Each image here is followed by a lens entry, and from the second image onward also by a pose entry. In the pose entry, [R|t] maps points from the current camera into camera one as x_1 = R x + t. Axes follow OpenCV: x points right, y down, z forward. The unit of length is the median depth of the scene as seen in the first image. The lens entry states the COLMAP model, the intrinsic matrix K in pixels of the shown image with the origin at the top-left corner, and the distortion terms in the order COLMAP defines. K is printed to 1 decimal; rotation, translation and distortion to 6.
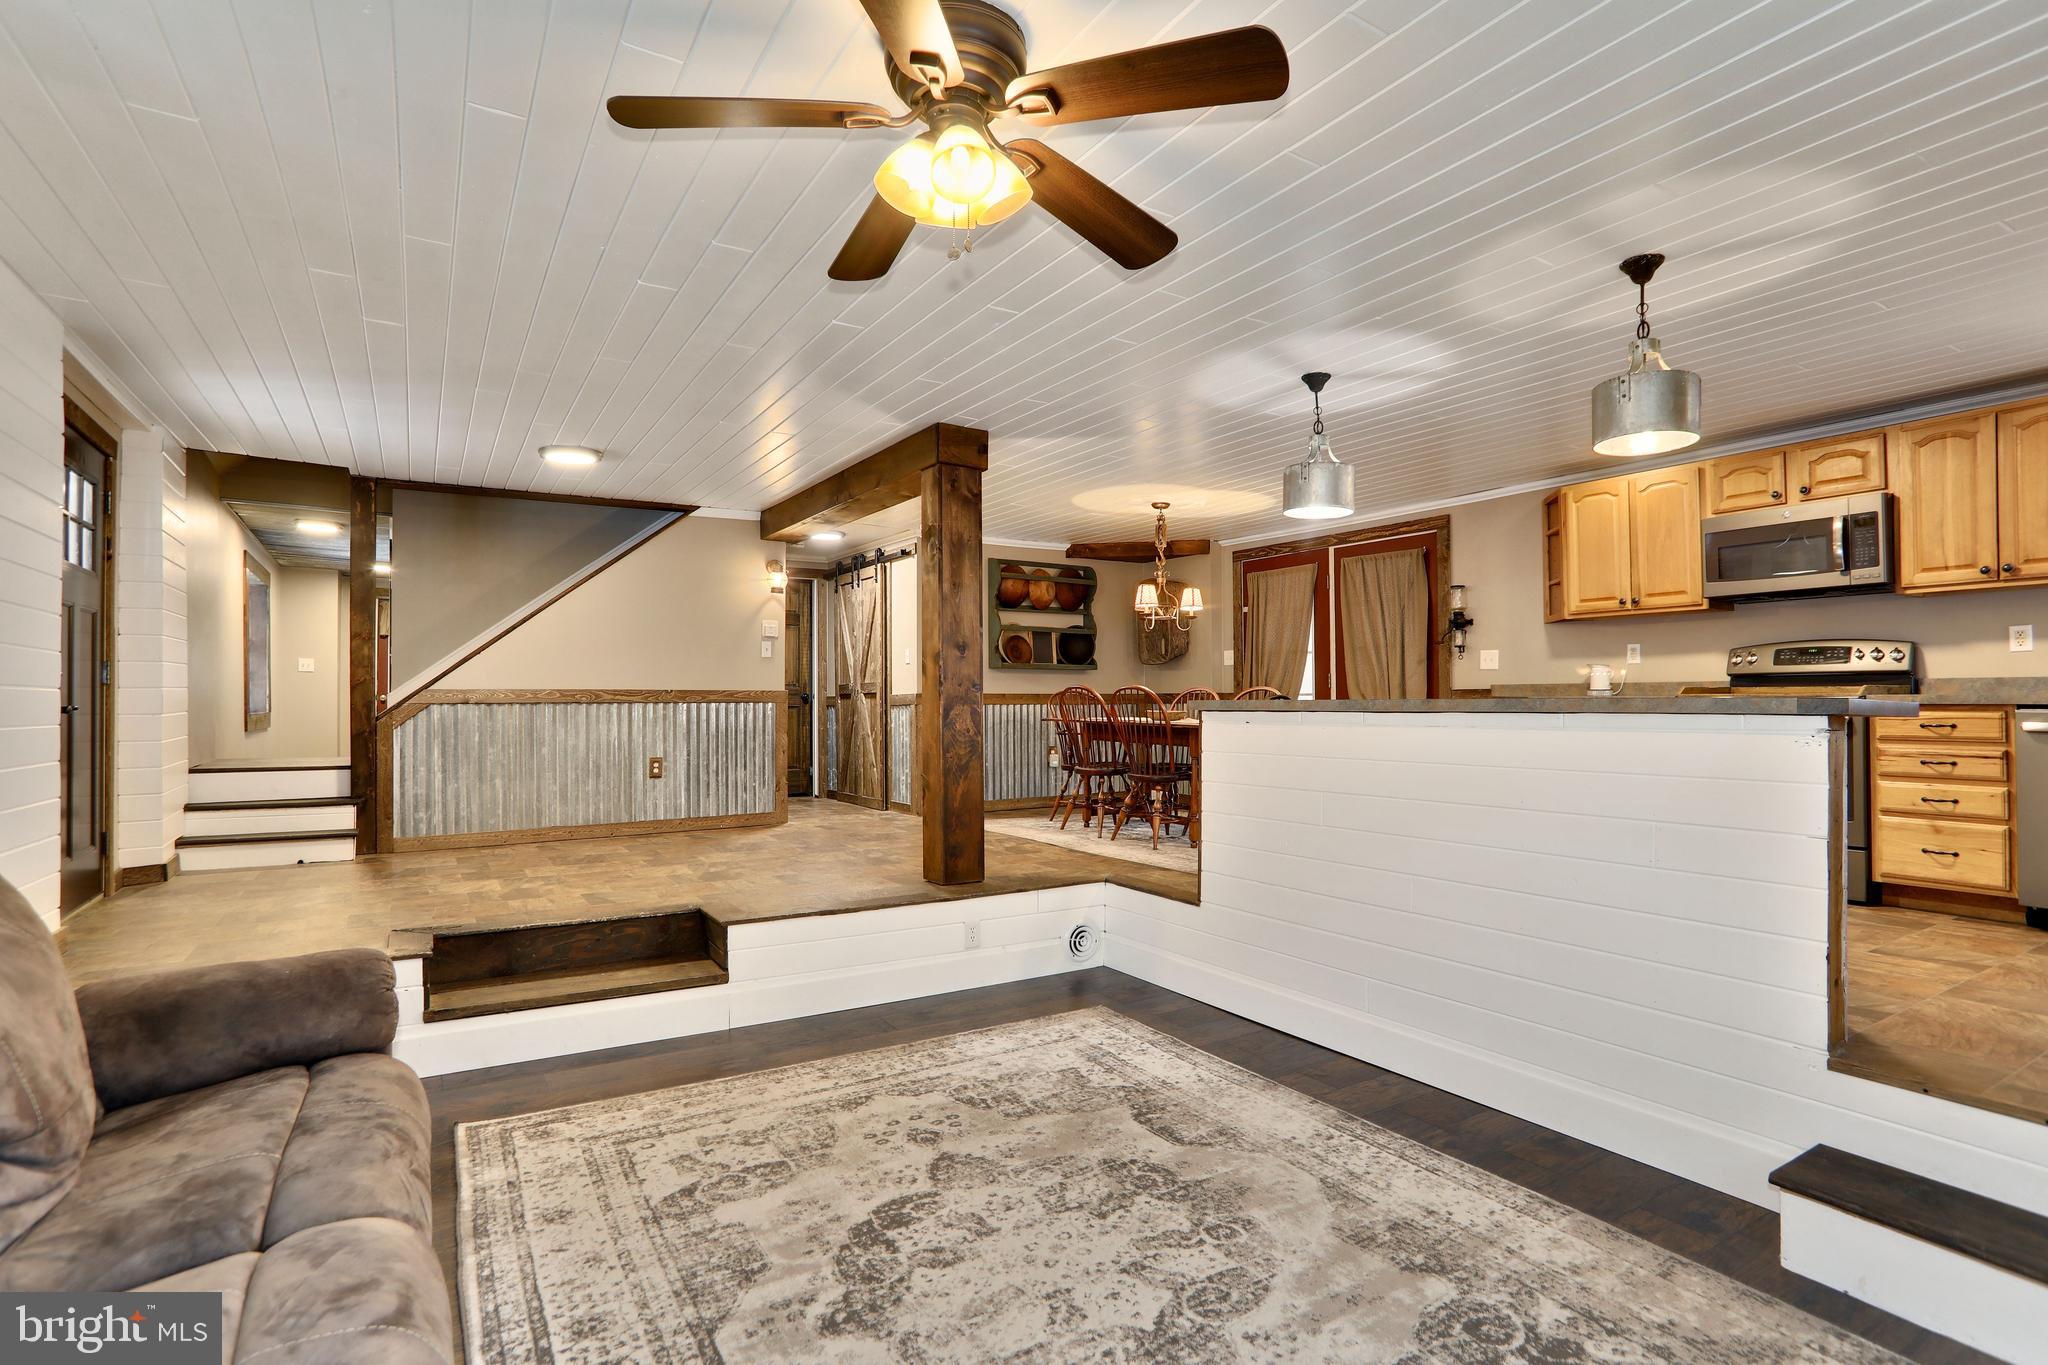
lens RADIAL K [[1005.2, 0, 999.0], [0, 1005.2, 686.1], [0, 0, 1]] dist [-0.067897, 0.032134]
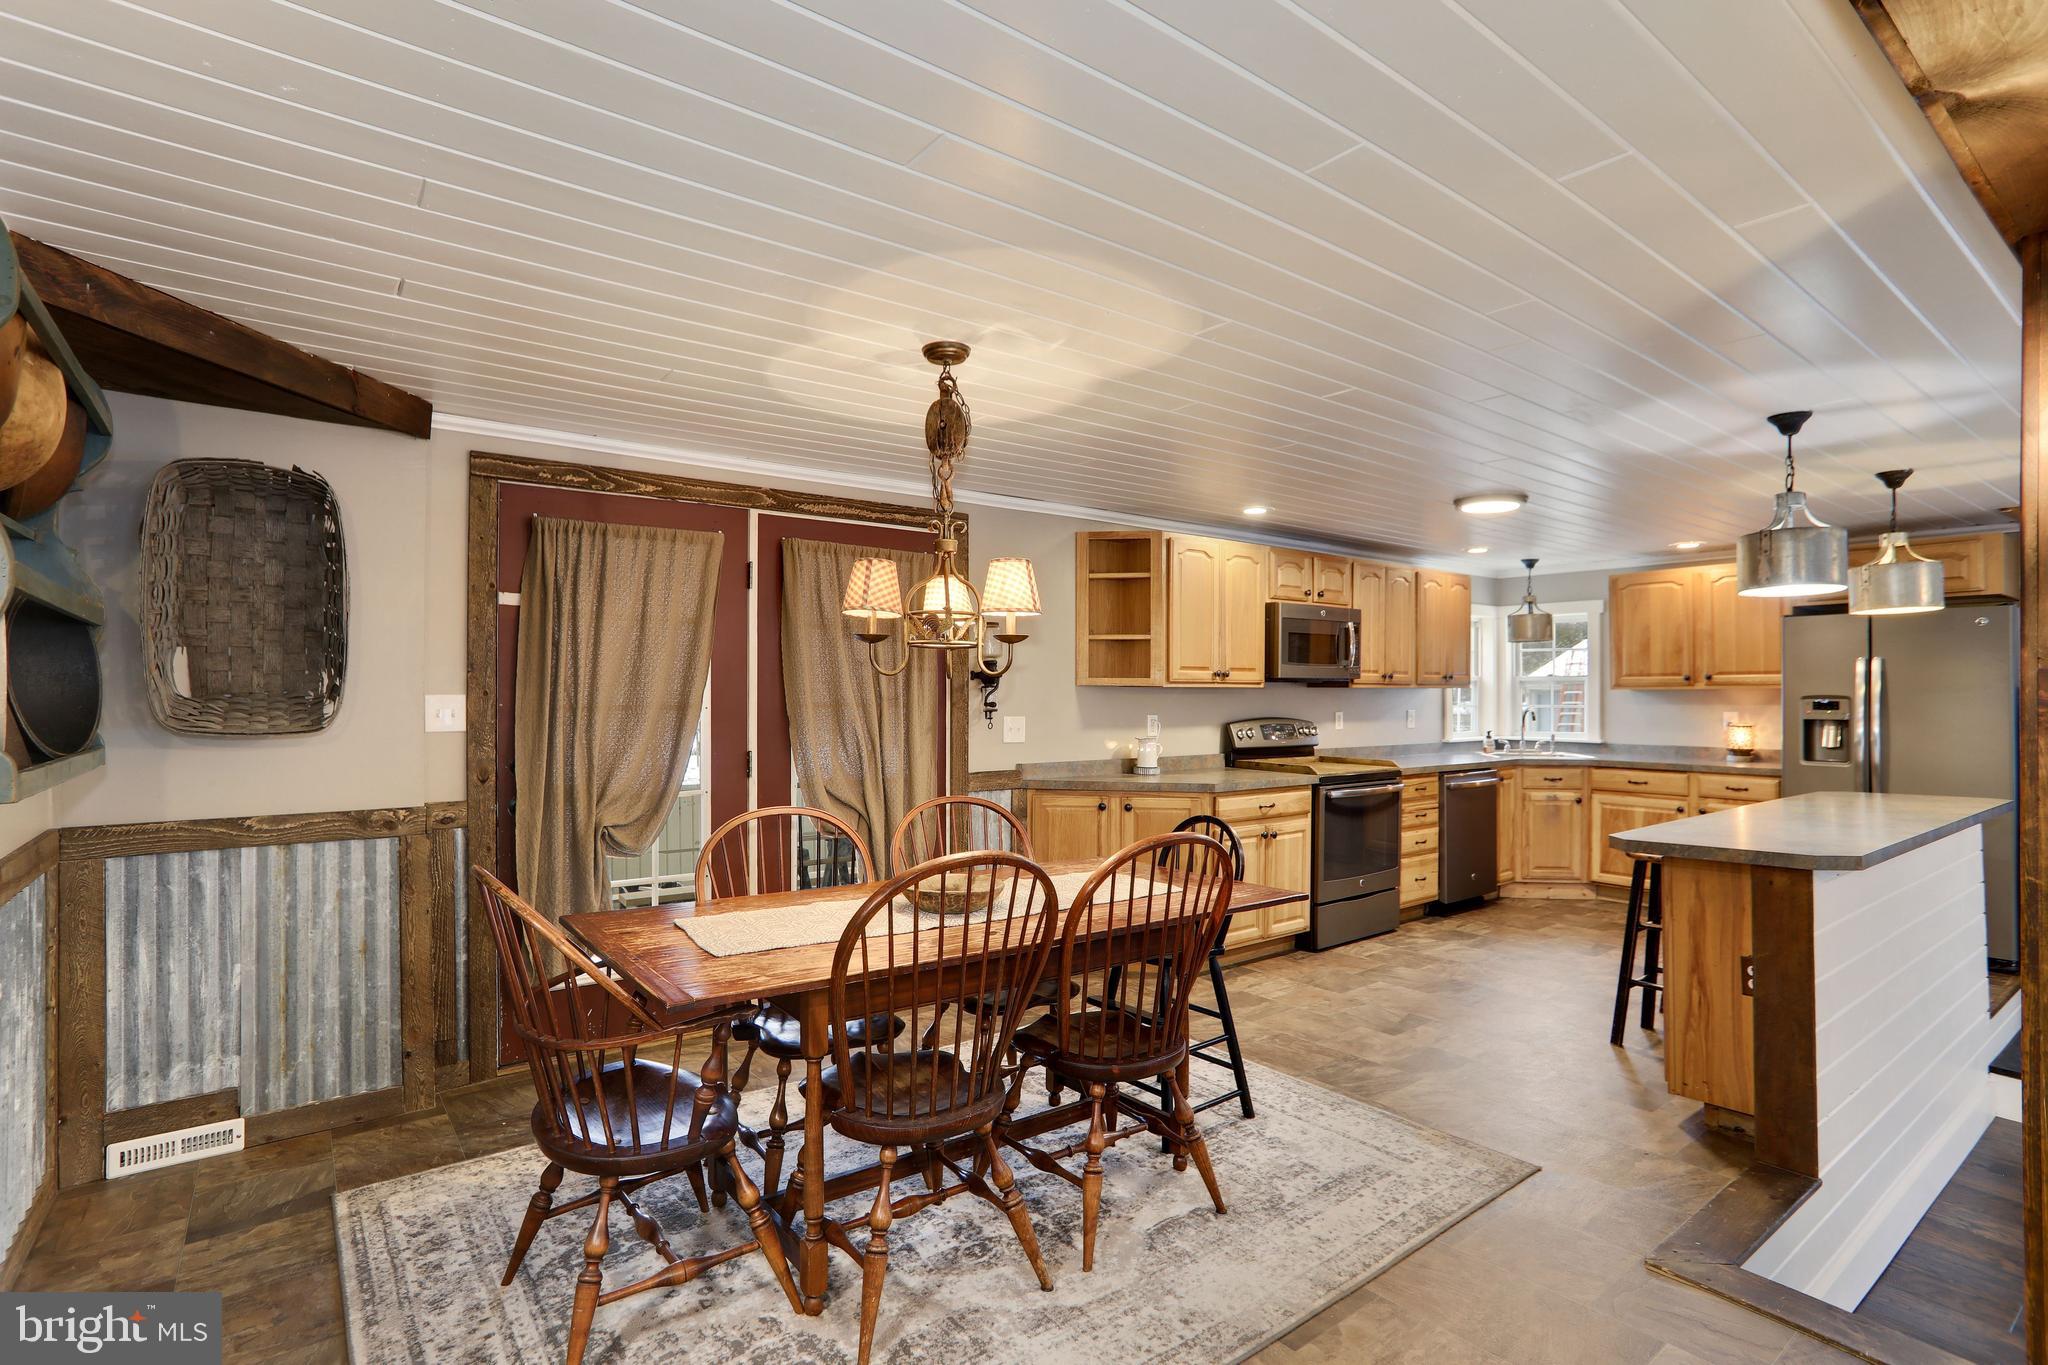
lens RADIAL K [[1005.2, 0, 1017.7], [0, 1005.2, 682.5], [0, 0, 1]] dist [-0.067897, 0.032134]
pose [[-0.110511, 0.010945, 0.993815, -0.447577], [-0.016462, 0.999782, -0.012841, -0.096232], [-0.993739, -0.017780, -0.110307, 2.007792]]
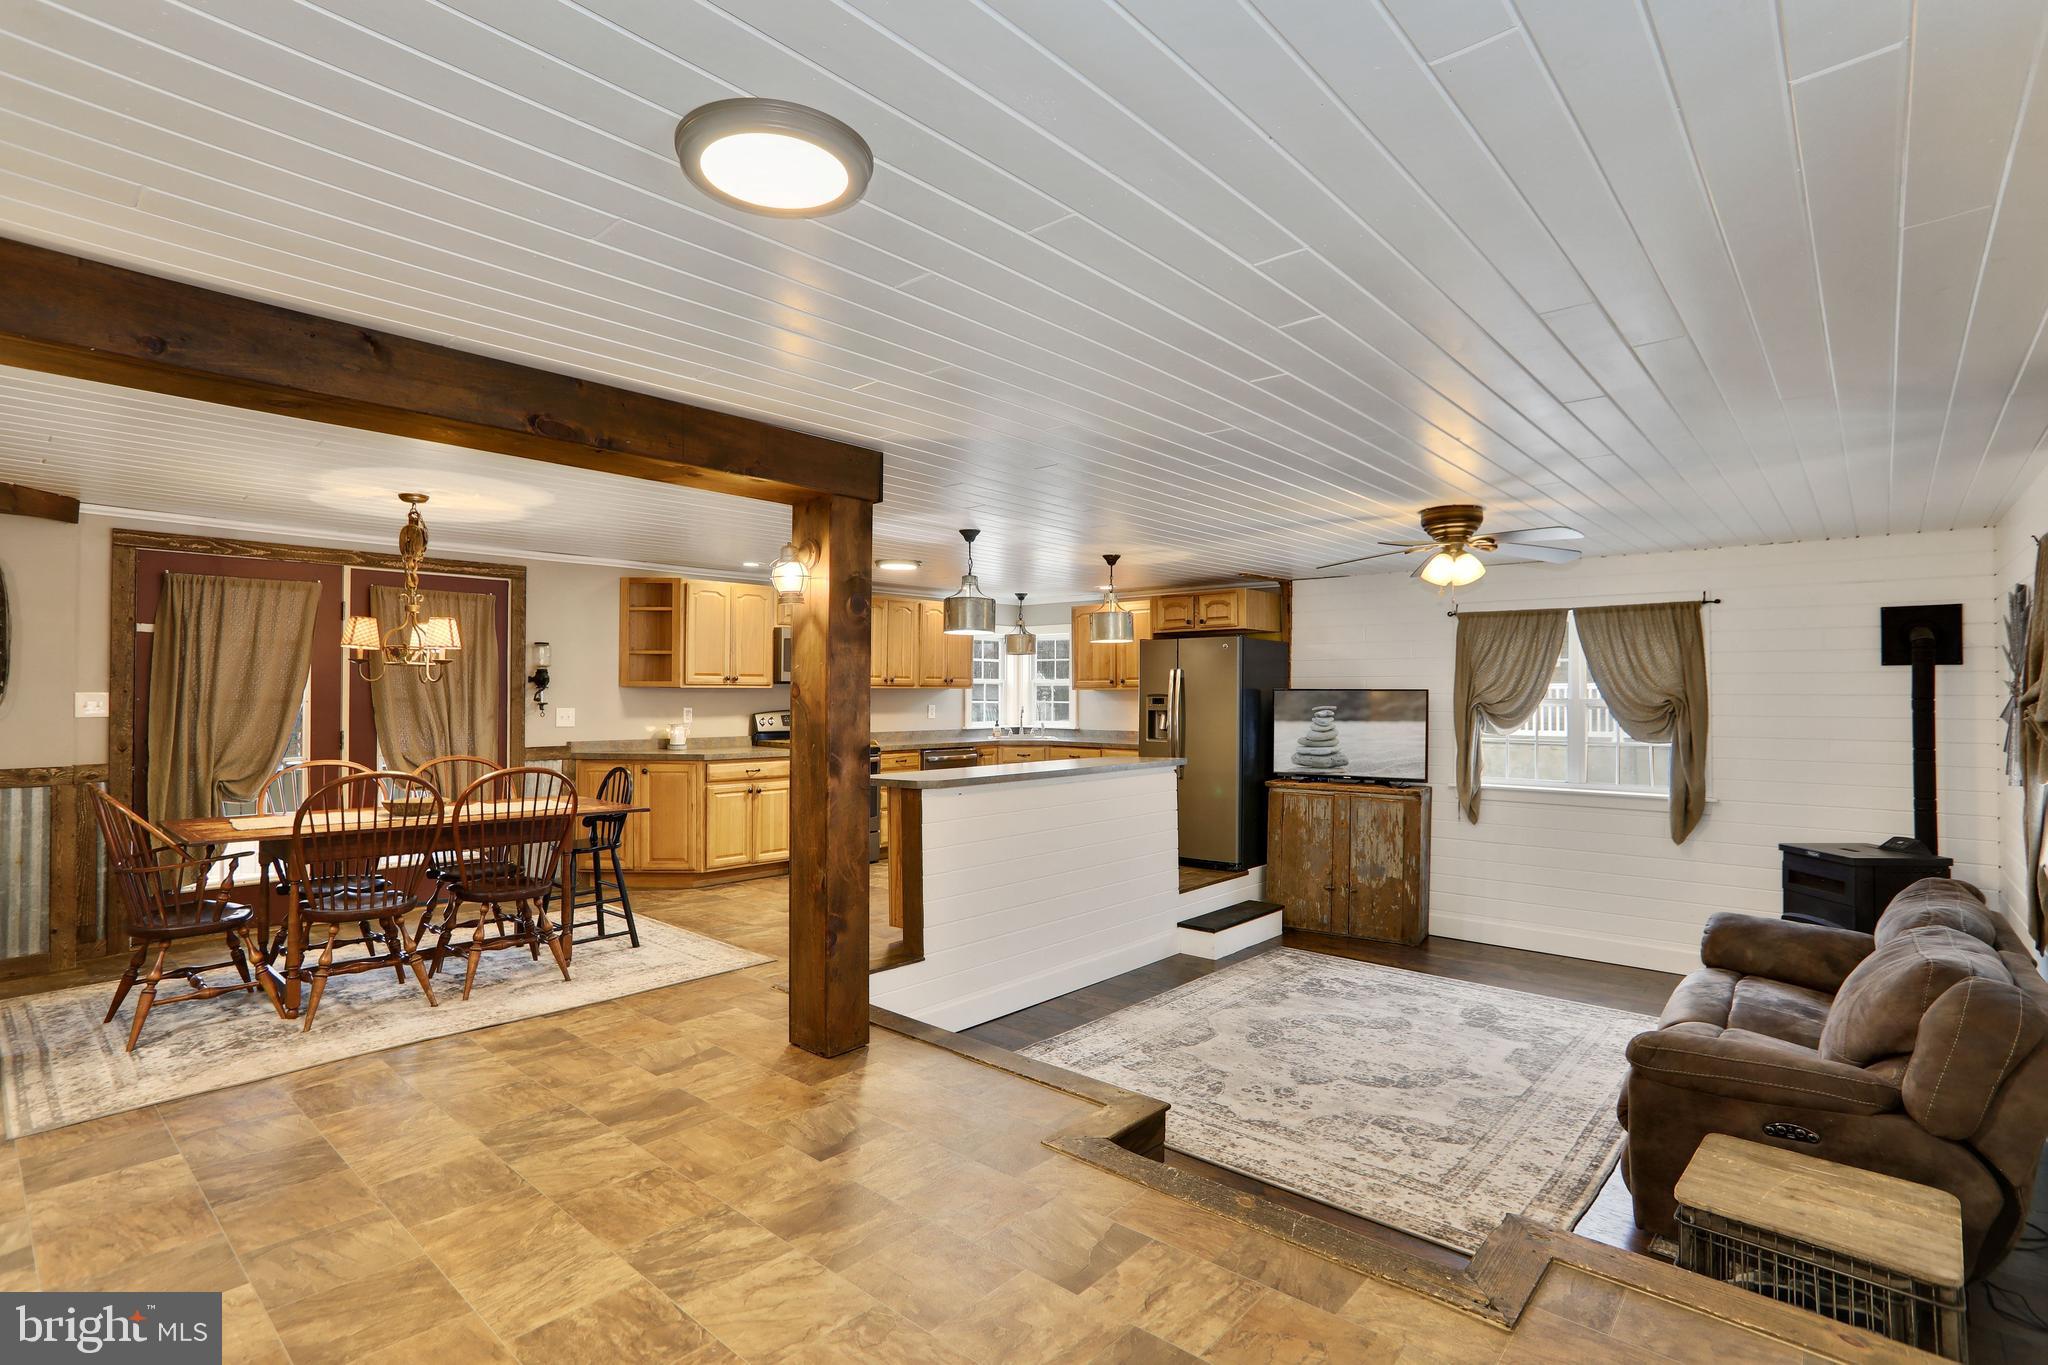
lens RADIAL K [[1005.2, 0, 1027.4], [0, 1005.2, 670.5], [0, 0, 1]] dist [-0.067897, 0.032134]
pose [[-0.308877, 0.021975, 0.950848, -1.186538], [-0.015470, 0.999485, -0.028124, -0.100669], [-0.950976, -0.023397, -0.308378, 1.601083]]
